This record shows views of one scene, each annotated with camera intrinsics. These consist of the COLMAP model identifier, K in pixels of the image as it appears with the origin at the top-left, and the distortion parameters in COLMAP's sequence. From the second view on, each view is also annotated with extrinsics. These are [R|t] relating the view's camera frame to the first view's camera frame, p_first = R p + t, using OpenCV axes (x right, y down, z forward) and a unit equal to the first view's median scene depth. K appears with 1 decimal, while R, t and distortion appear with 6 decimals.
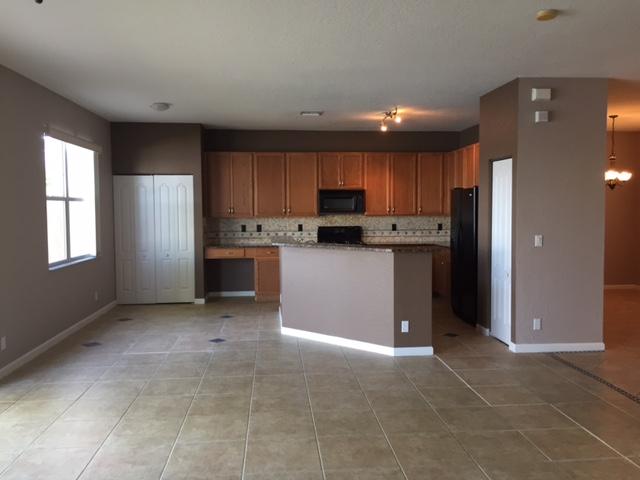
lens RADIAL K [[549.2, 0, 320.0], [0, 549.2, 240.0], [0, 0, 1]] dist [0.088087, -0.126993]
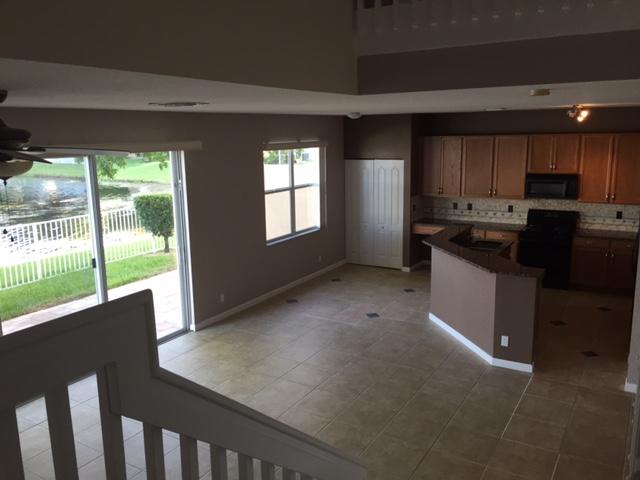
lens RADIAL K [[549.2, 0, 320.0], [0, 549.2, 240.0], [0, 0, 1]] dist [0.088087, -0.126993]
pose [[0.809519, 0.107181, -0.577227, 0.283528], [-0.022836, 0.988199, 0.151465, -0.115584], [0.586649, -0.109432, 0.802414, -0.025830]]
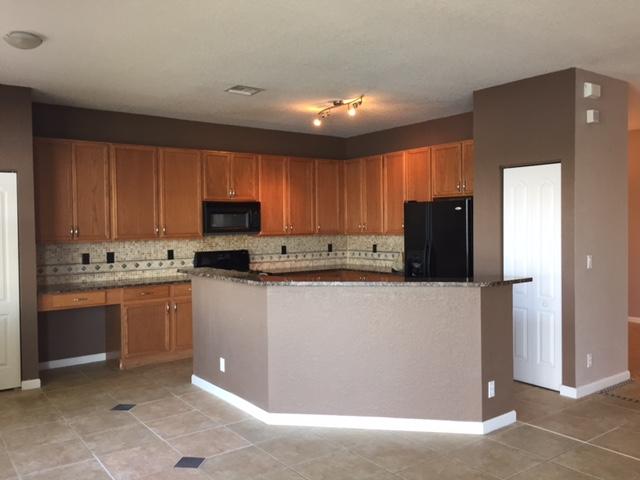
lens RADIAL K [[549.2, 0, 320.0], [0, 549.2, 240.0], [0, 0, 1]] dist [0.088087, -0.126993]
pose [[0.852672, -0.020901, 0.522029, -0.251859], [0.038826, 0.998971, -0.023422, -0.017571], [-0.521002, 0.040239, 0.852606, 0.303222]]
